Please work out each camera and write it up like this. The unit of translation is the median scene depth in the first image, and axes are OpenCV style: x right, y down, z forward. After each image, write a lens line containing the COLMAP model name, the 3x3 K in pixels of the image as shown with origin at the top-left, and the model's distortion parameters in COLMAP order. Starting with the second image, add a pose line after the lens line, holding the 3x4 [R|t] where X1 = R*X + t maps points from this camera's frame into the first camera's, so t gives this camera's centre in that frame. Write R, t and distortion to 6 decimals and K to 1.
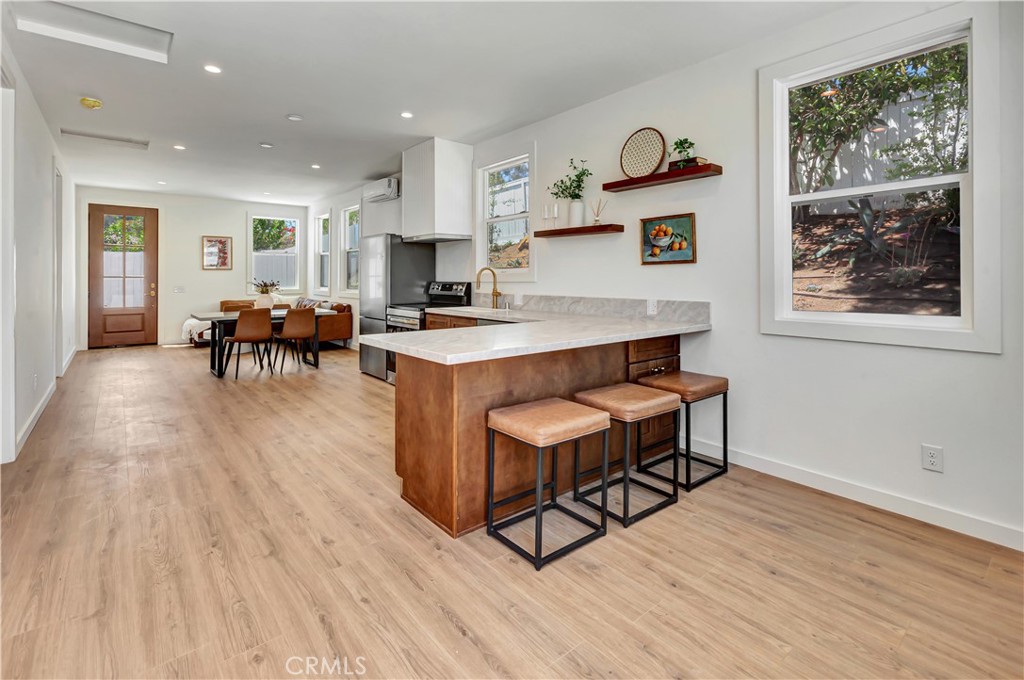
lens RADIAL K [[479.9, 0, 521.0], [0, 479.9, 277.9], [0, 0, 1]] dist [-0.003361, 0.009376]
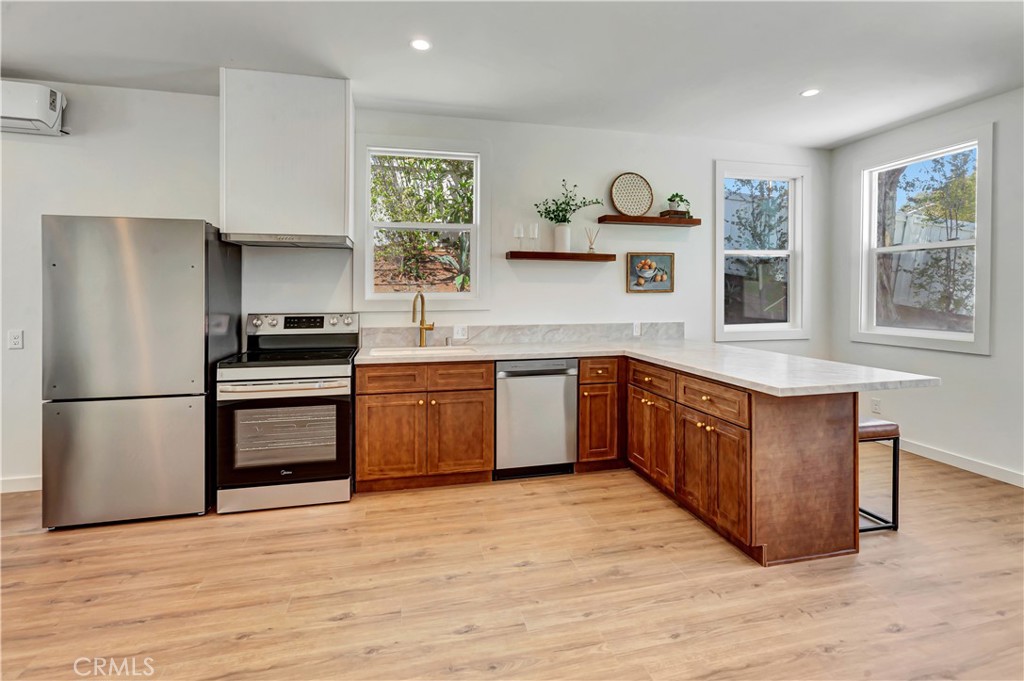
lens RADIAL K [[467.0, 0, 511.2], [0, 467.0, 305.1], [0, 0, 1]] dist [-0.002461, 0.001071]
pose [[0.450436, -0.015580, 0.892673, -0.879462], [0.004338, 0.999874, 0.015261, -0.016451], [-0.892798, -0.003002, 0.450447, 0.765544]]
